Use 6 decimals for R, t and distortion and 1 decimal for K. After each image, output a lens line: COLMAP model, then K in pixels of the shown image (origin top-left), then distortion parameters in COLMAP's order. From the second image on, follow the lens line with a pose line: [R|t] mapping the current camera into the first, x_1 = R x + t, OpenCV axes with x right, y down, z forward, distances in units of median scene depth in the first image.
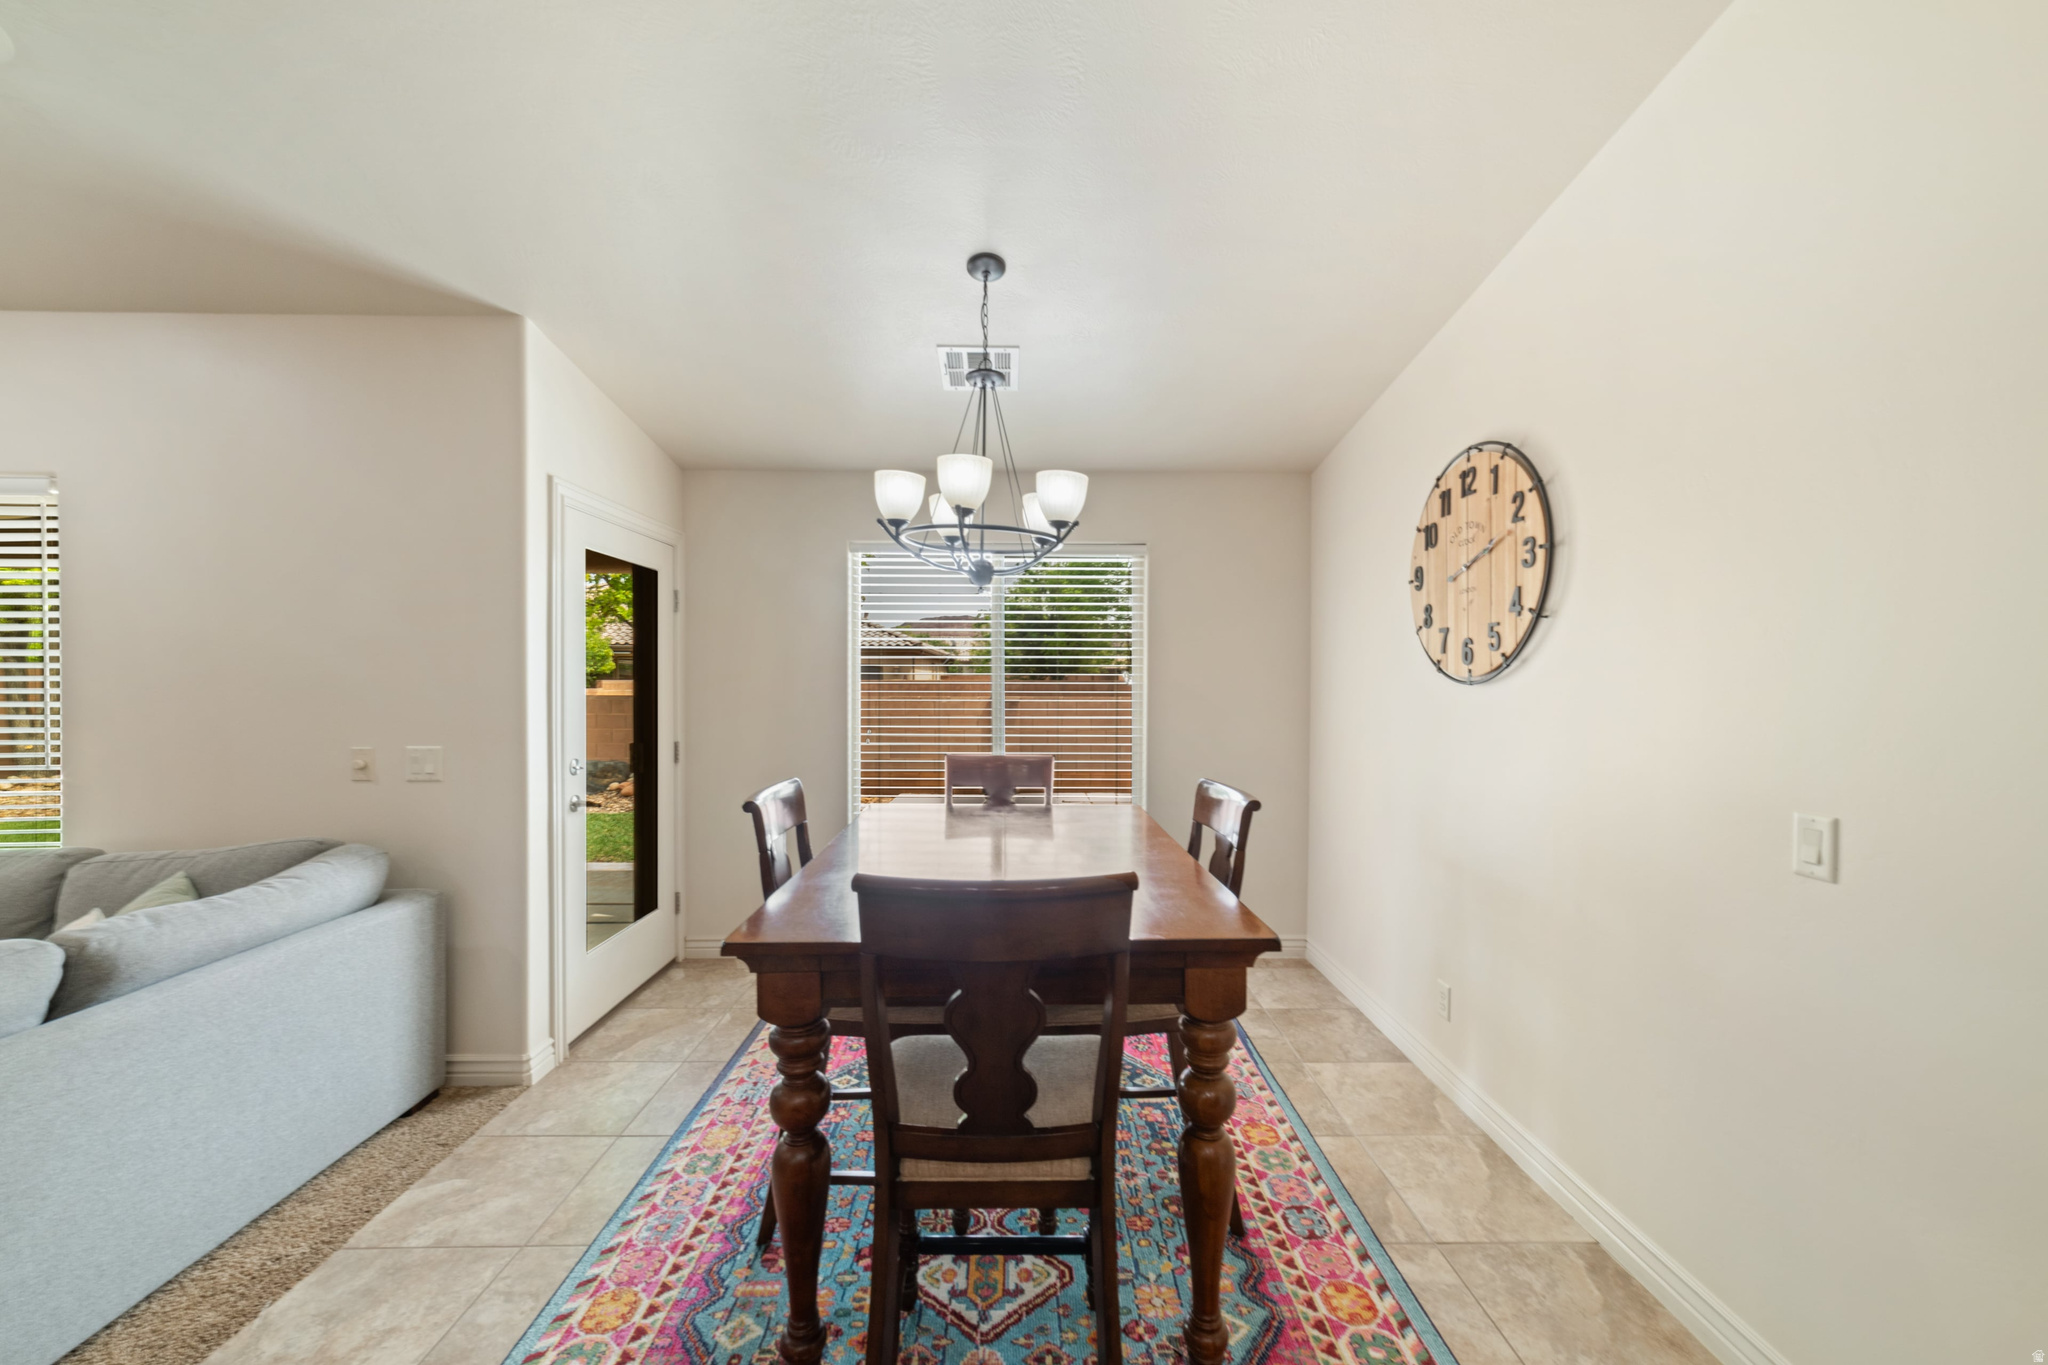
lens RADIAL K [[792.1, 0, 1033.3], [0, 792.1, 681.4], [0, 0, 1]] dist [0.007953, -0.000018]
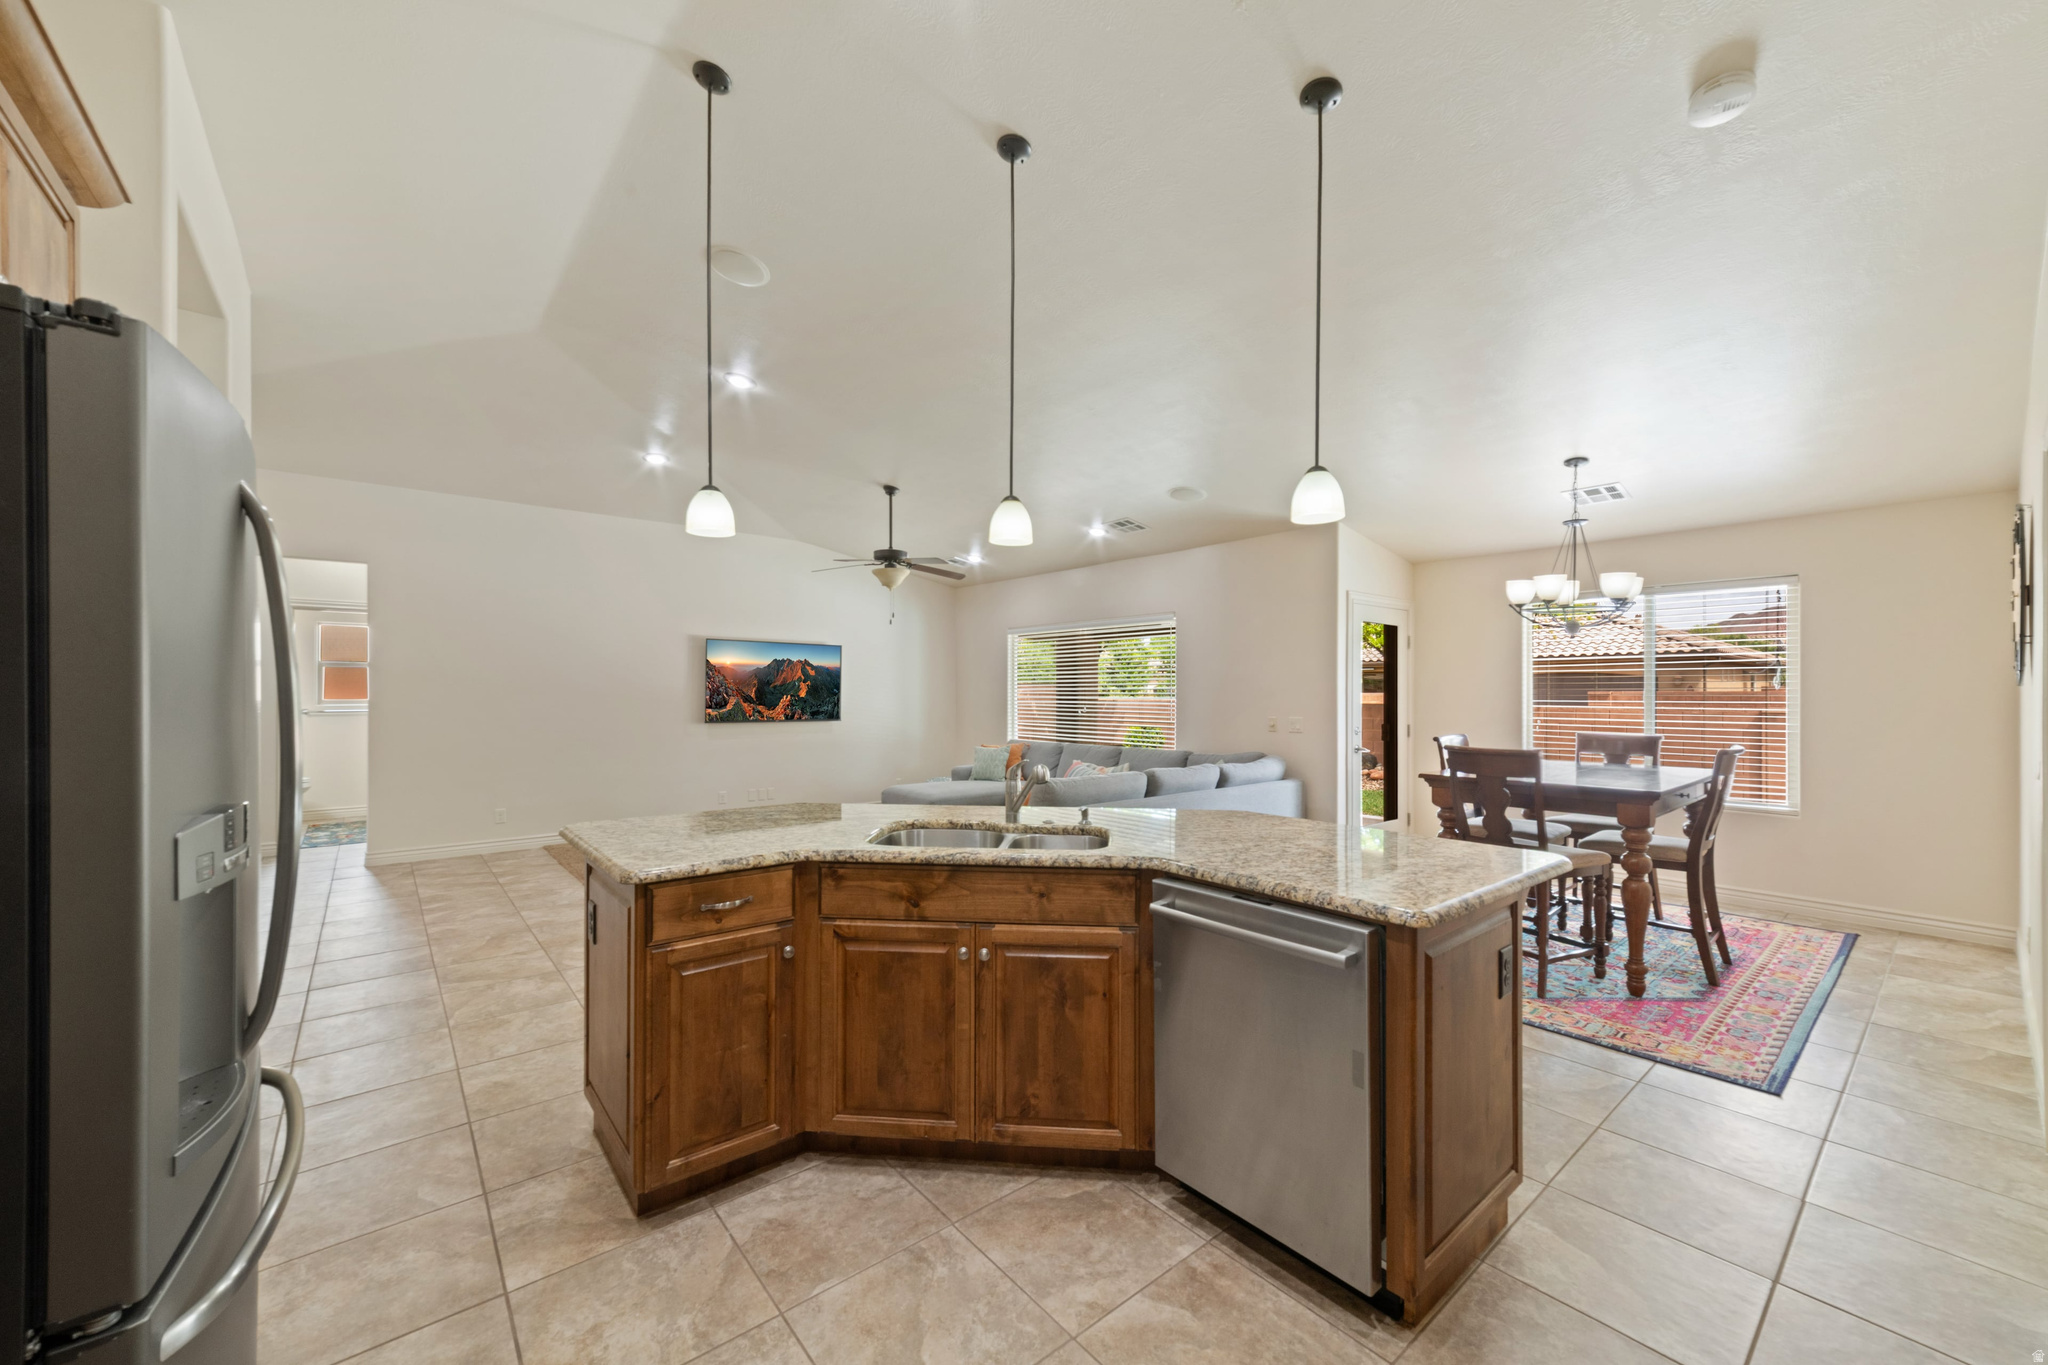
lens RADIAL K [[792.1, 0, 1030.1], [0, 792.1, 690.7], [0, 0, 1]] dist [0.007953, -0.000018]
pose [[0.638516, -0.003135, -0.769602, 0.542523], [-0.000799, 0.999988, -0.004735, 0.019395], [0.769608, 0.003638, 0.638507, -1.135542]]
